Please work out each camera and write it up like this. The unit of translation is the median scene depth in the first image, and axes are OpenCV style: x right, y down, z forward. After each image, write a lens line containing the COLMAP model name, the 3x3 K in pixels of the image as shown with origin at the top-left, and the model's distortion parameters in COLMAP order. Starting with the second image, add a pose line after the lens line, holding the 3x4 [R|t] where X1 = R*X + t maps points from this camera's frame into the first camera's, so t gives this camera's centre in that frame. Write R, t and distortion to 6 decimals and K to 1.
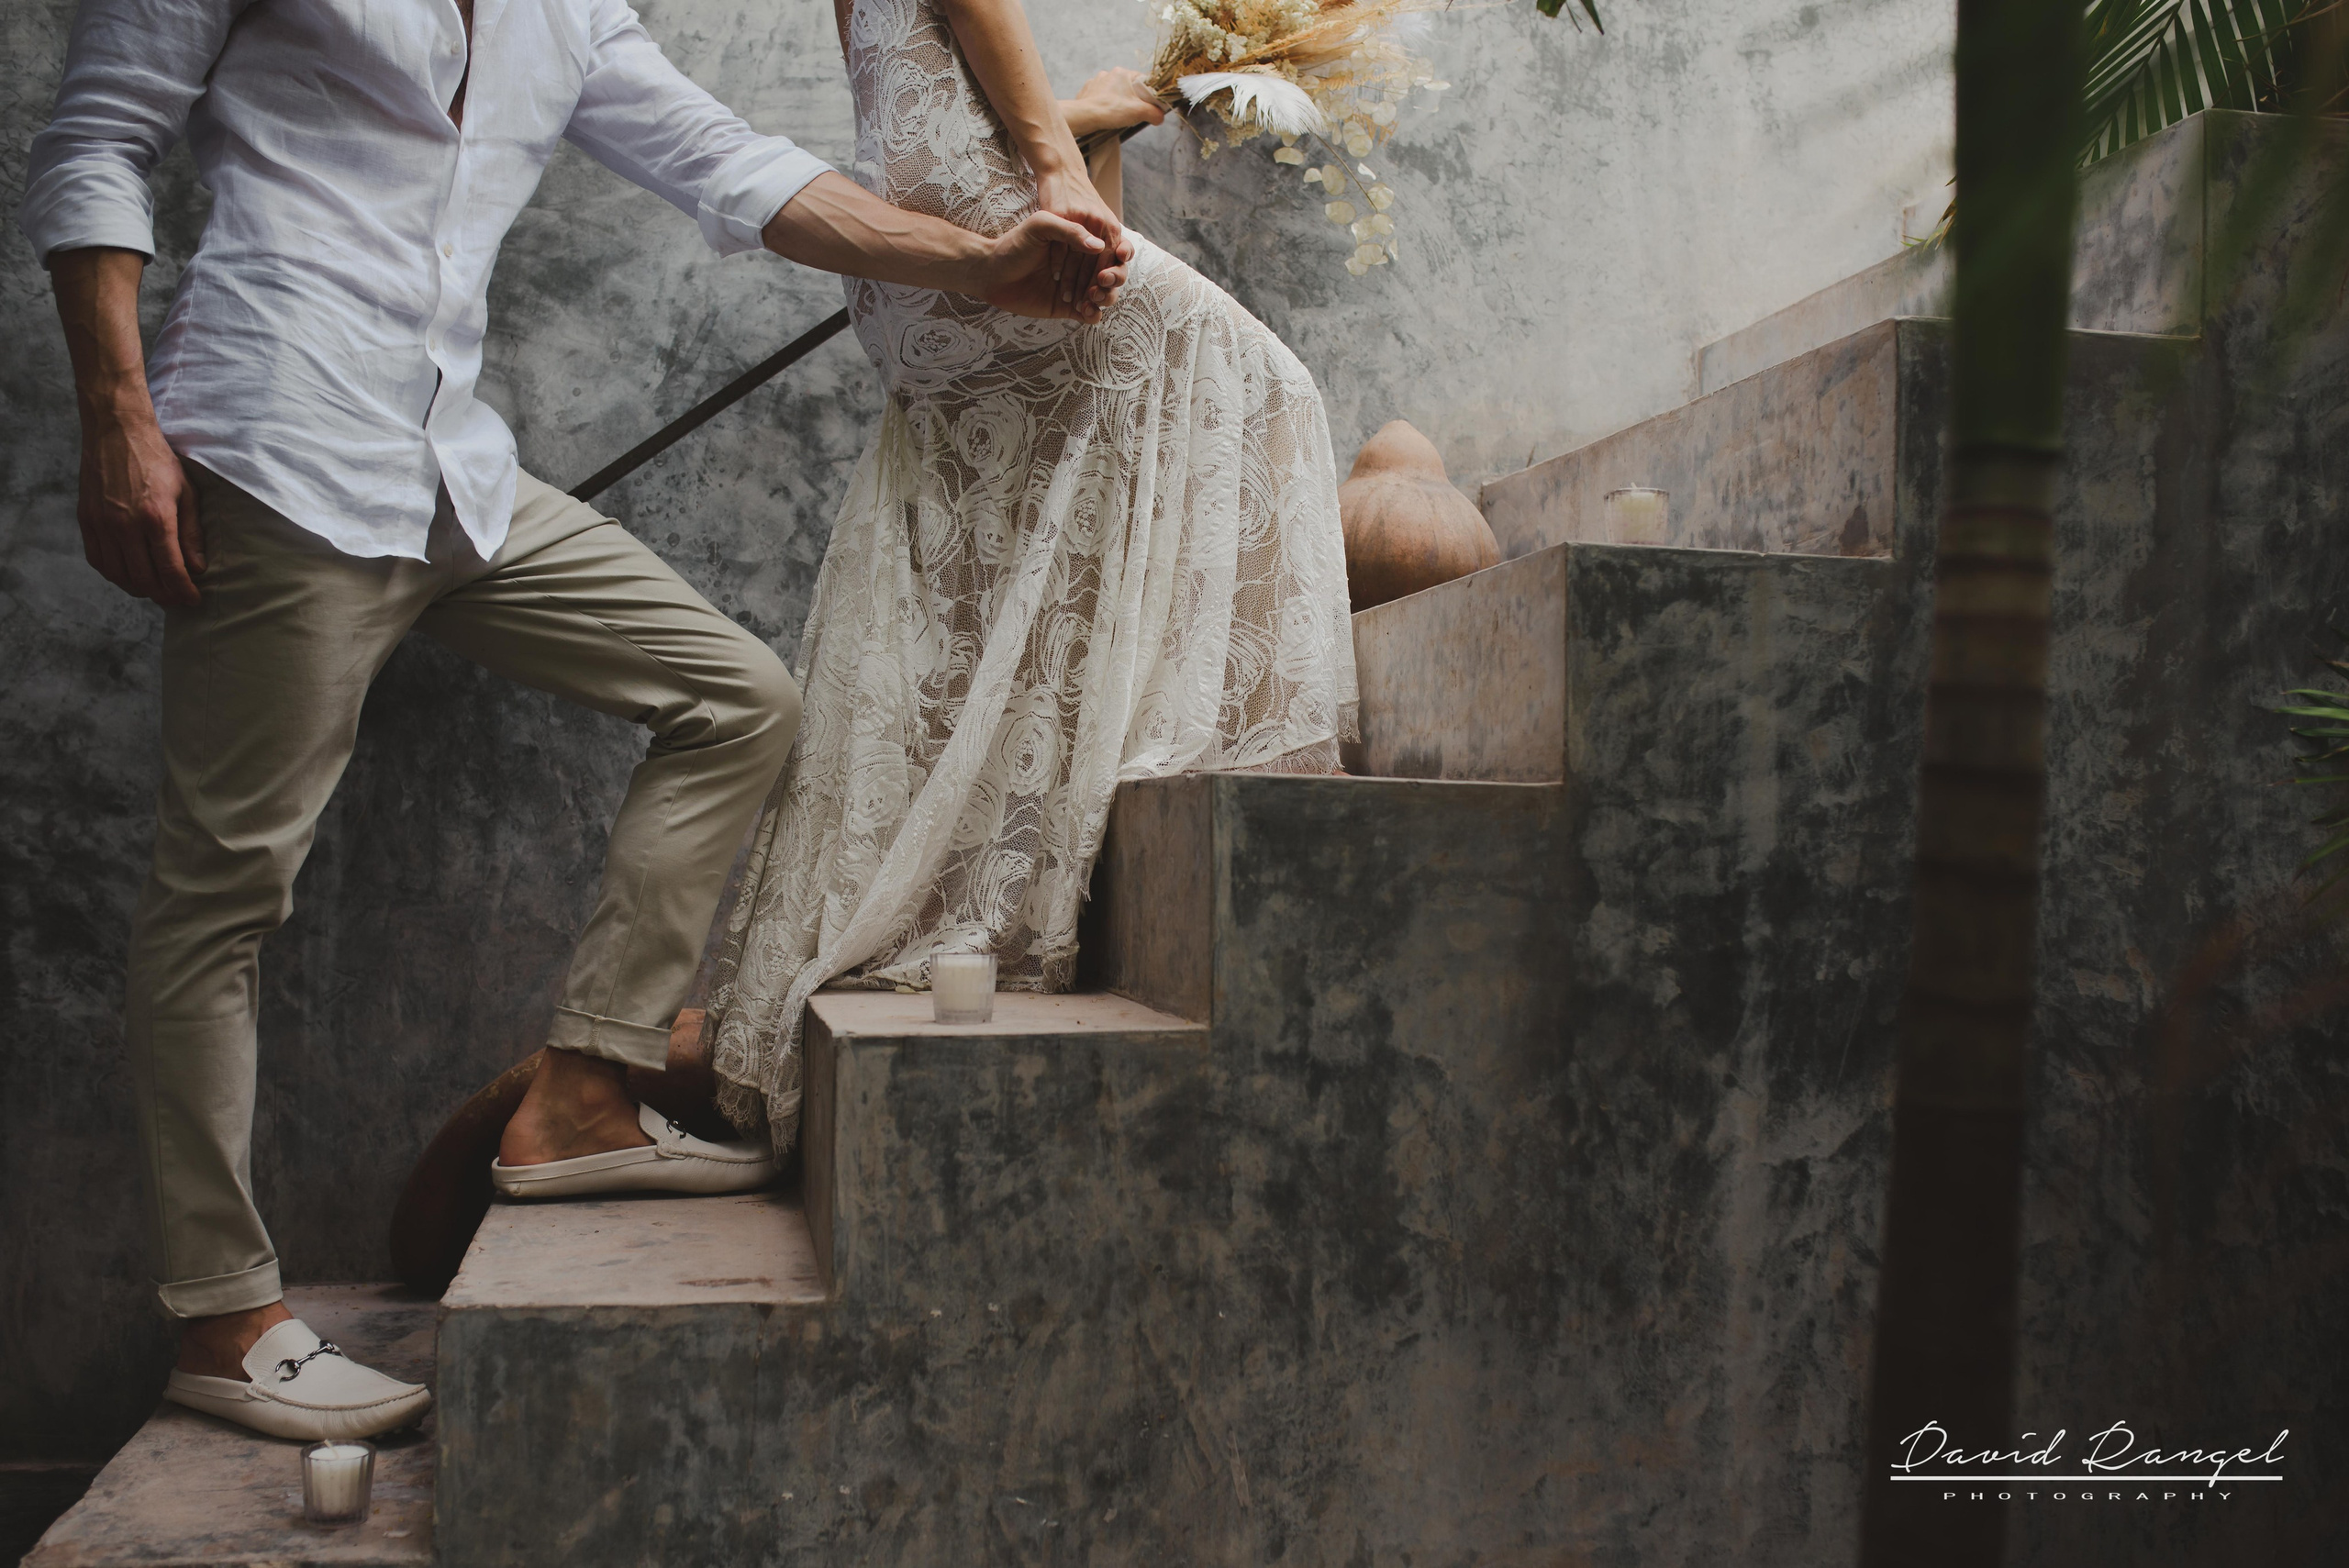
lens RADIAL K [[2325.0, 0, 1134.9], [0, 2325.0, 822.0], [0, 0, 1]] dist [-0.029203, 0.000000]
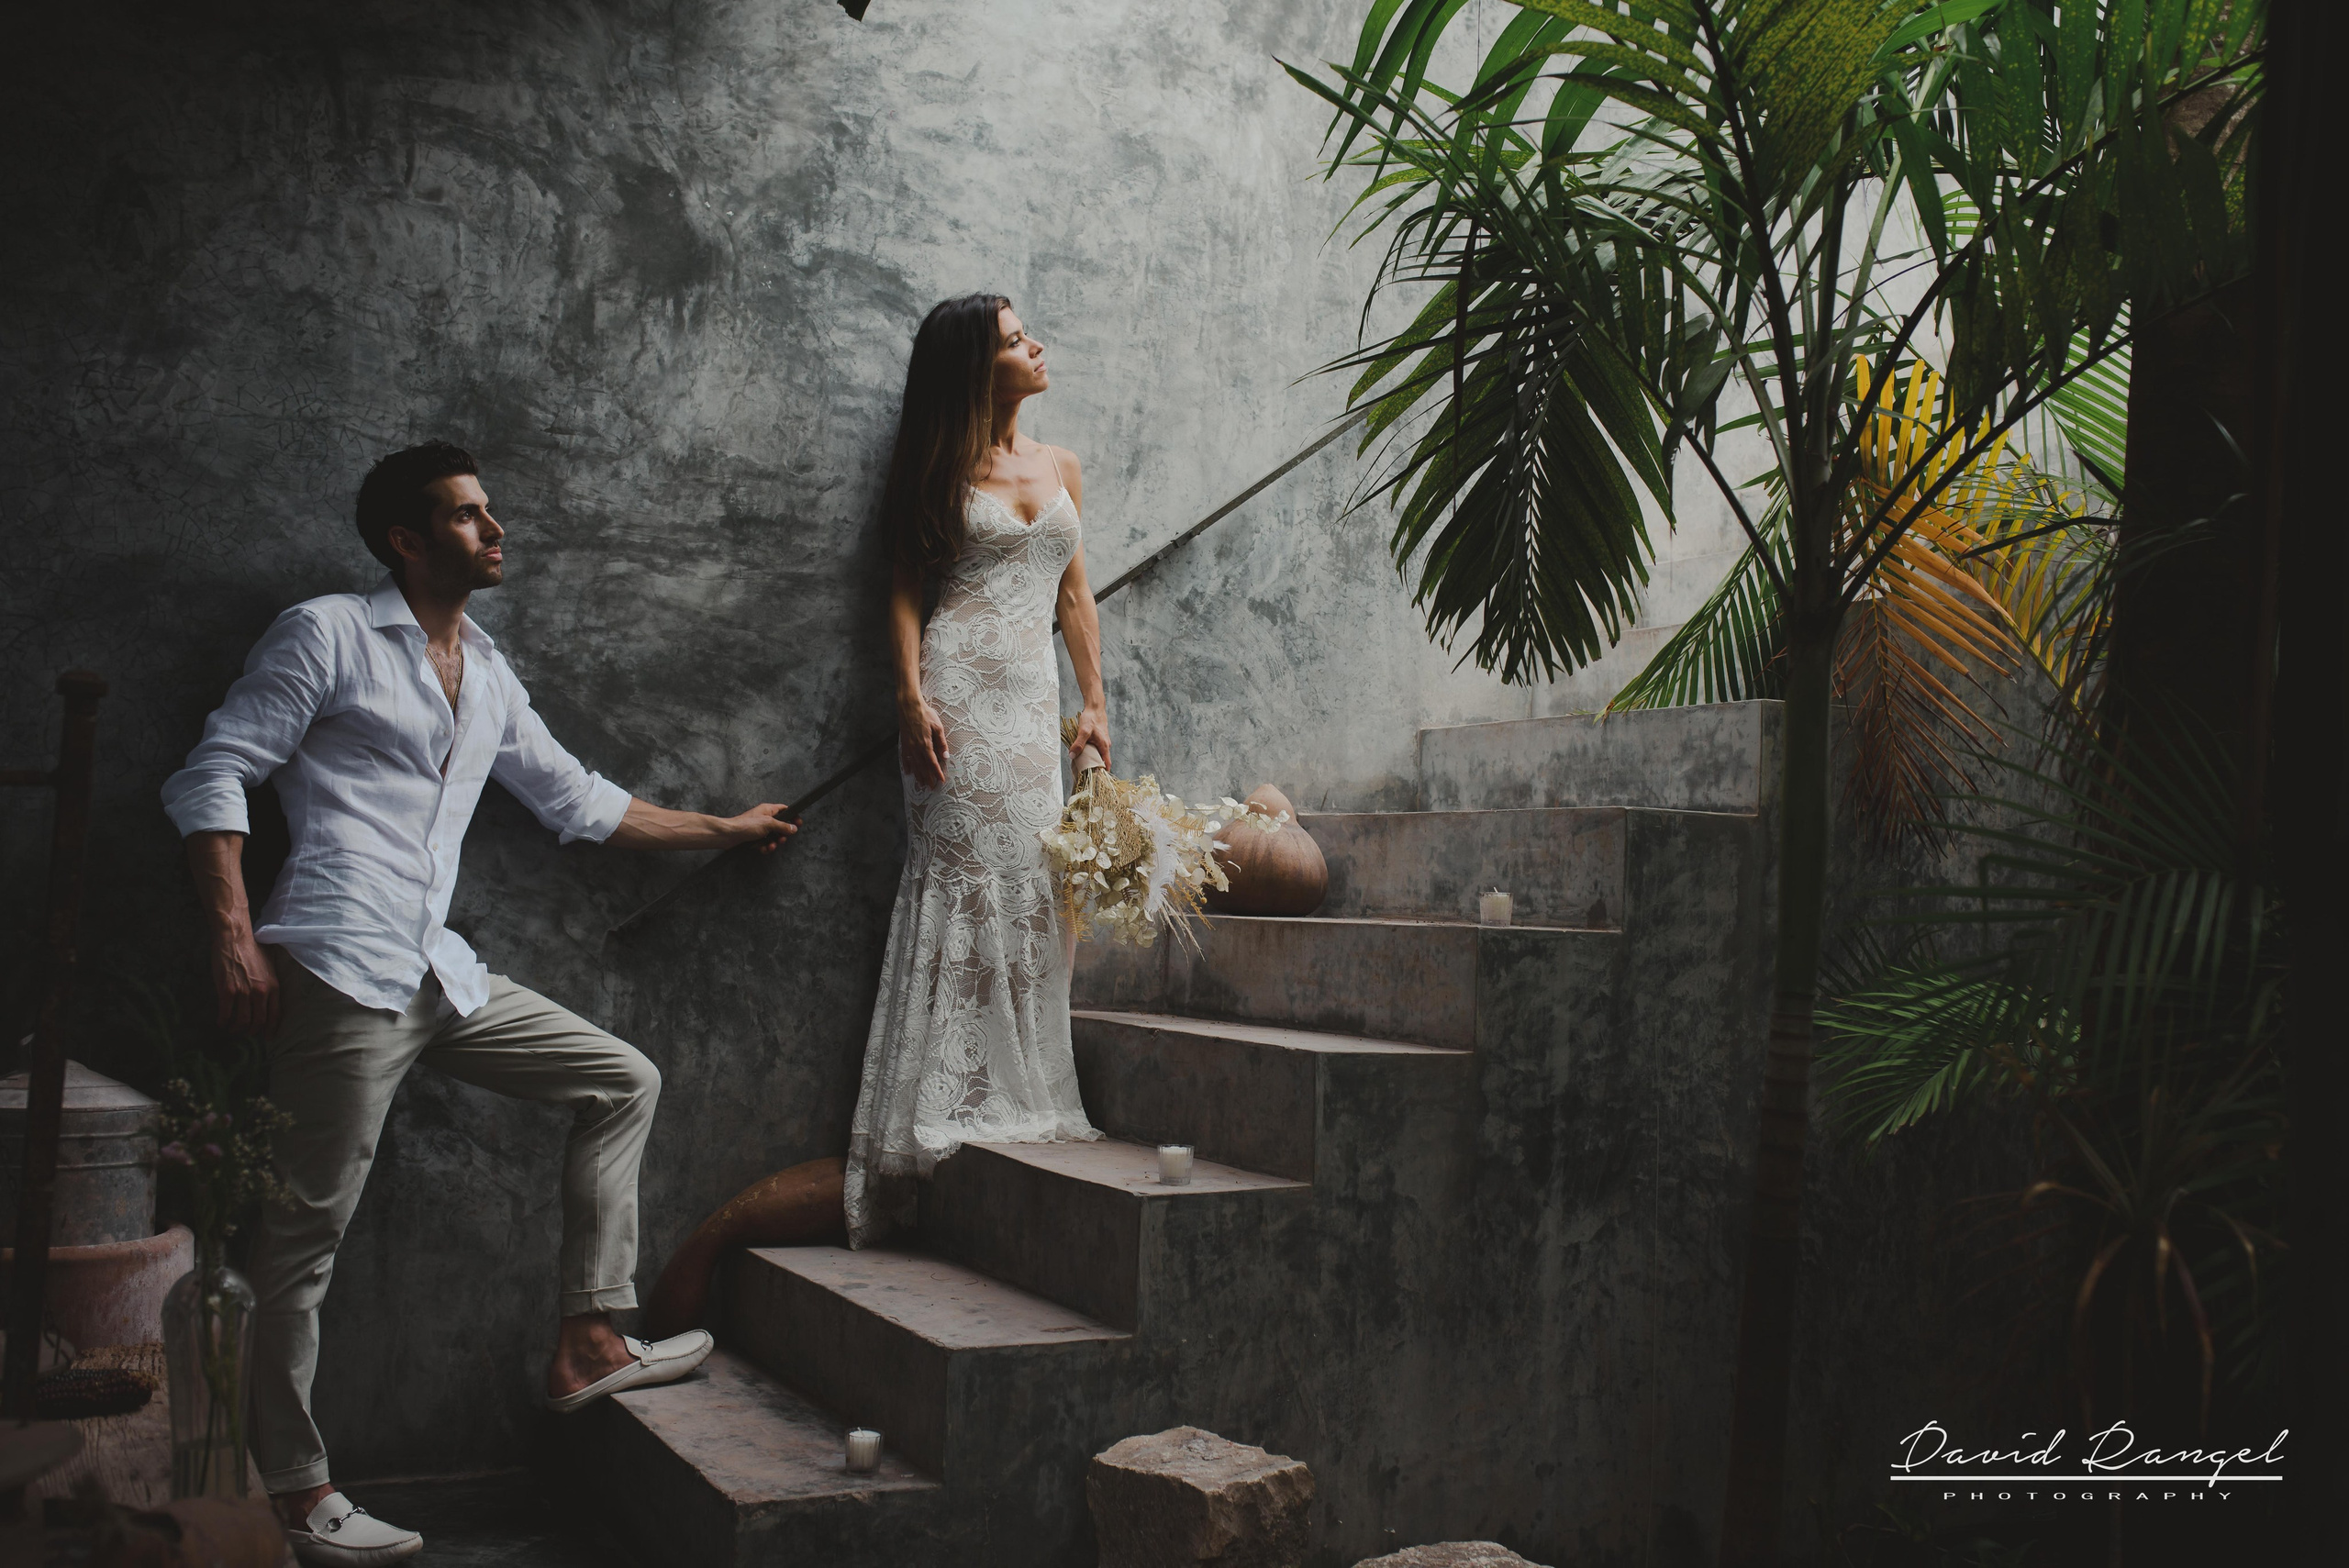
lens RADIAL K [[2325.0, 0, 1157.3], [0, 2325.0, 801.5], [0, 0, 1]] dist [-0.029203, 0.000000]
pose [[0.953260, 0.026165, 0.301017, -0.626256], [-0.019353, 0.999485, -0.025593, -0.163267], [-0.301531, 0.018572, 0.953275, -0.734499]]
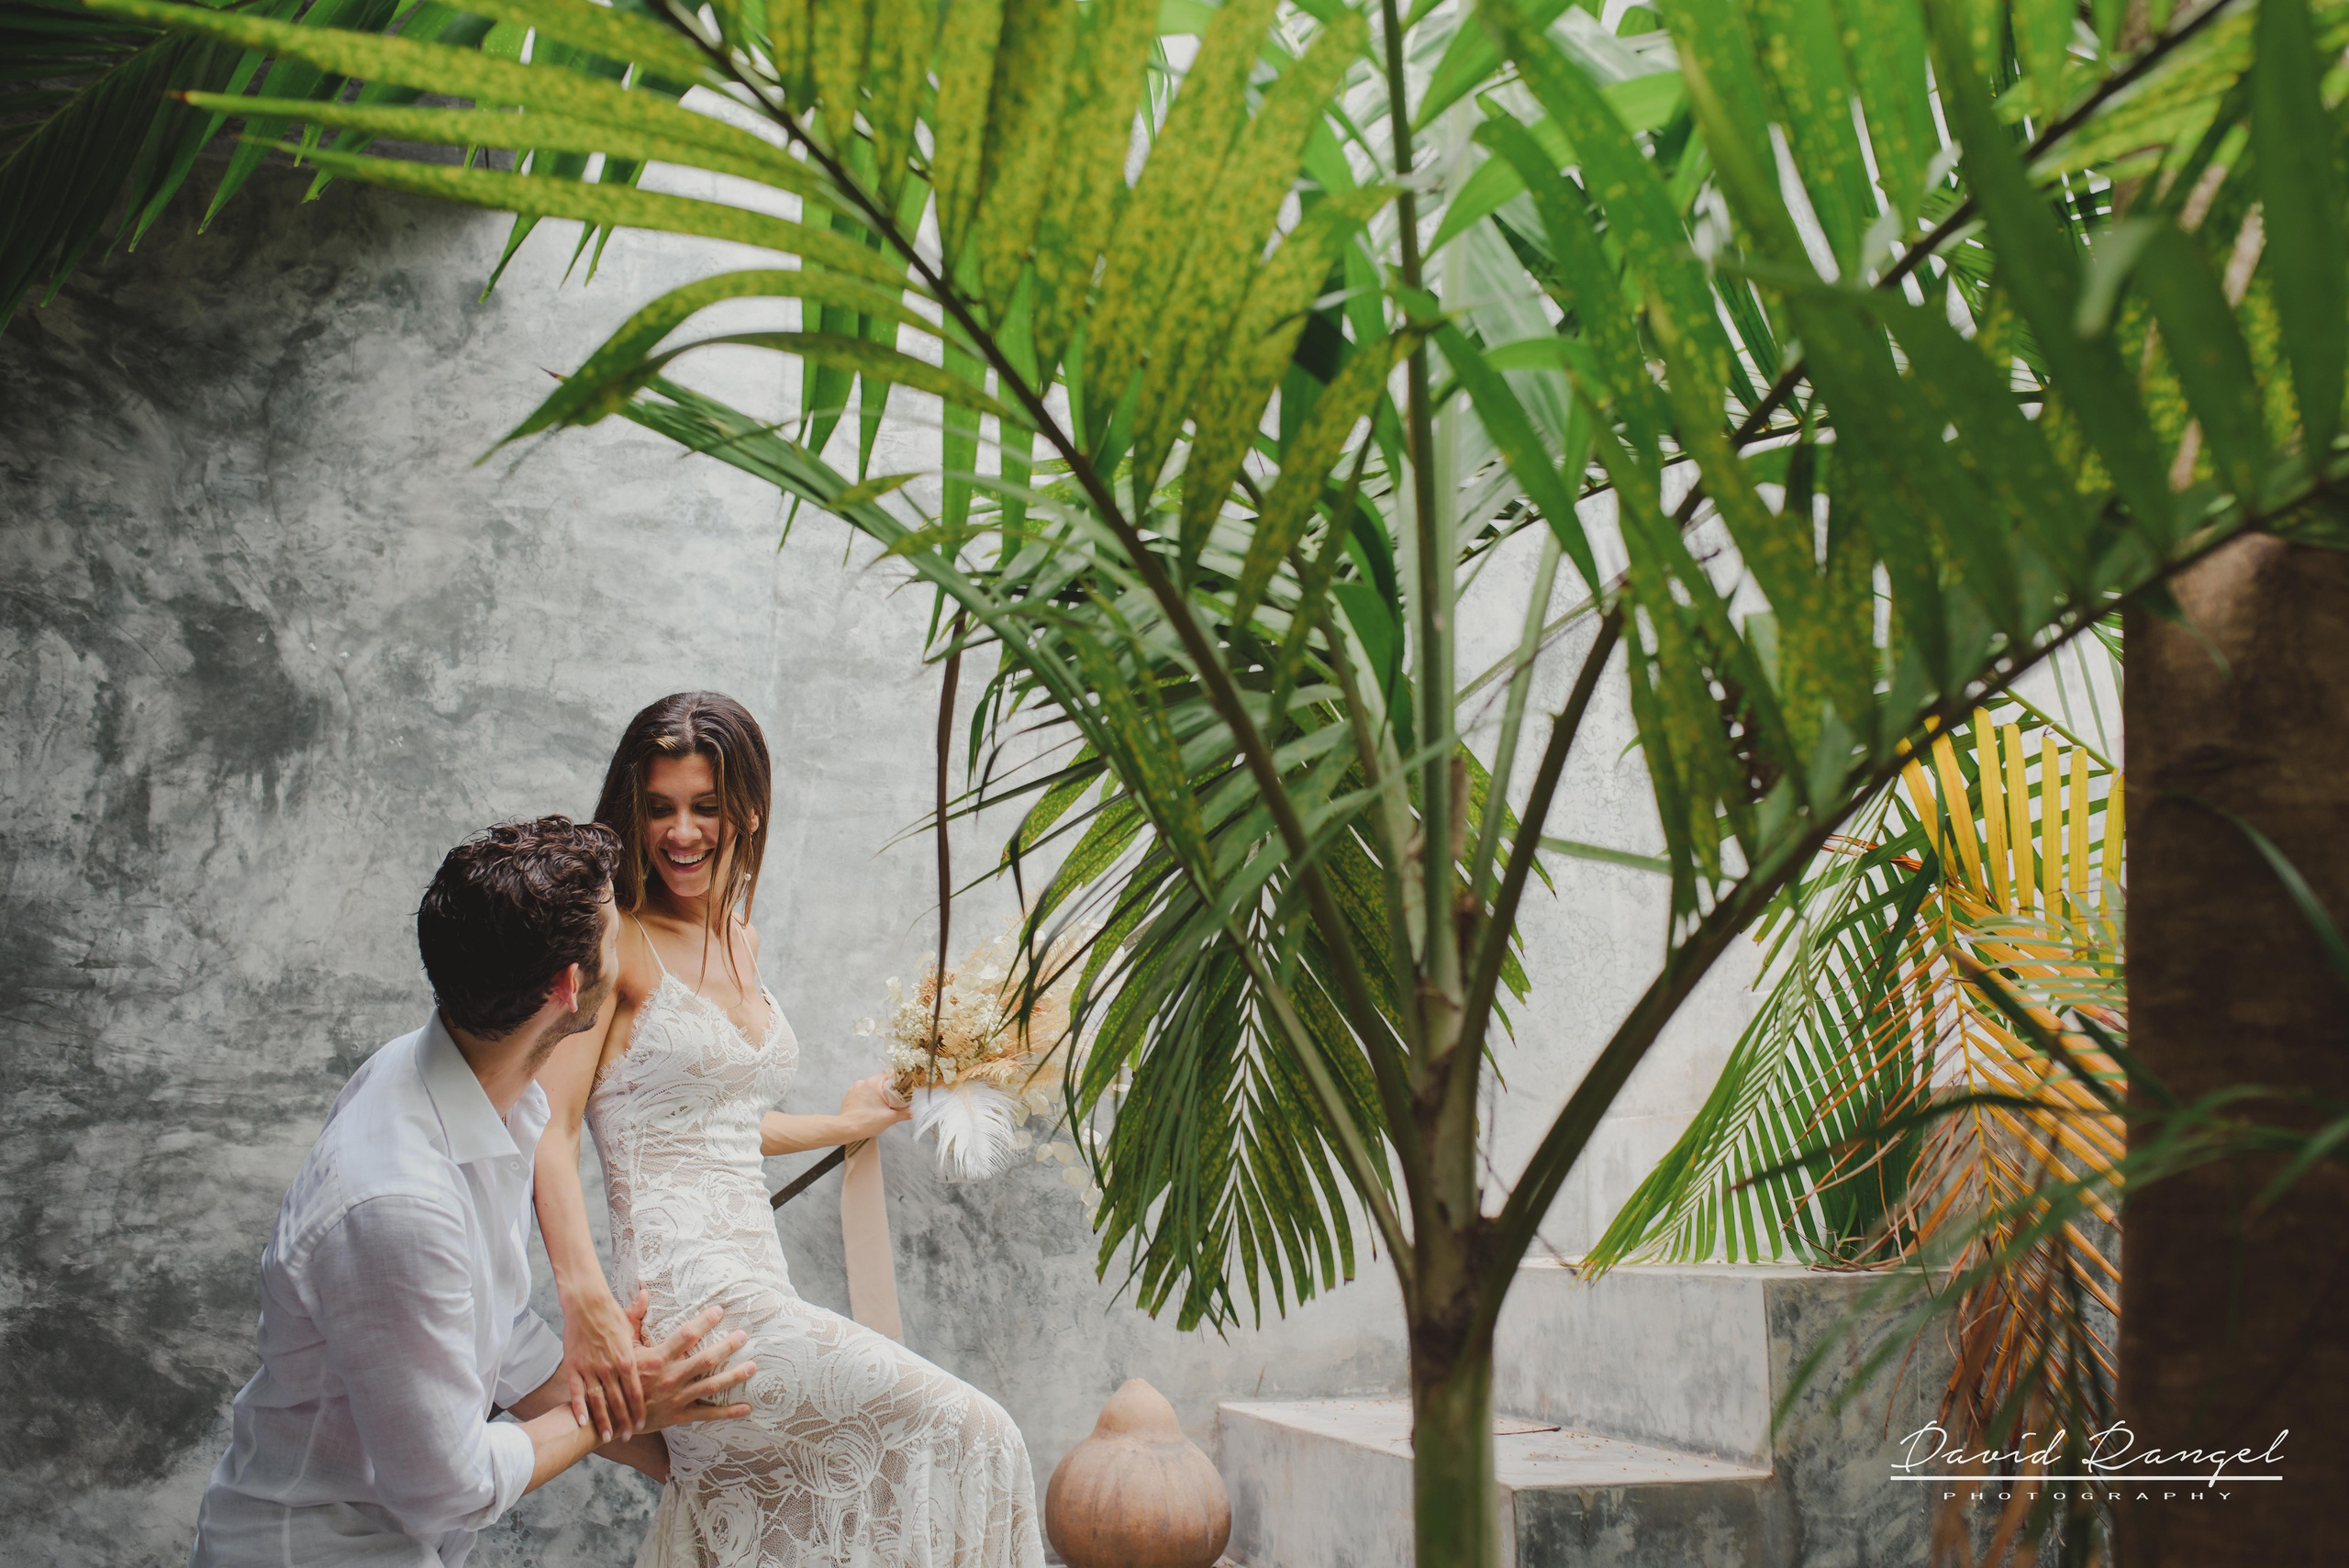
lens RADIAL K [[2325.0, 0, 1167.6], [0, 2325.0, 763.1], [0, 0, 1]] dist [-0.029203, 0.000000]
pose [[0.997029, -0.012183, 0.076062, 0.064479], [0.025504, 0.983932, -0.176714, -0.371987], [-0.072687, 0.178129, 0.981319, -0.218786]]
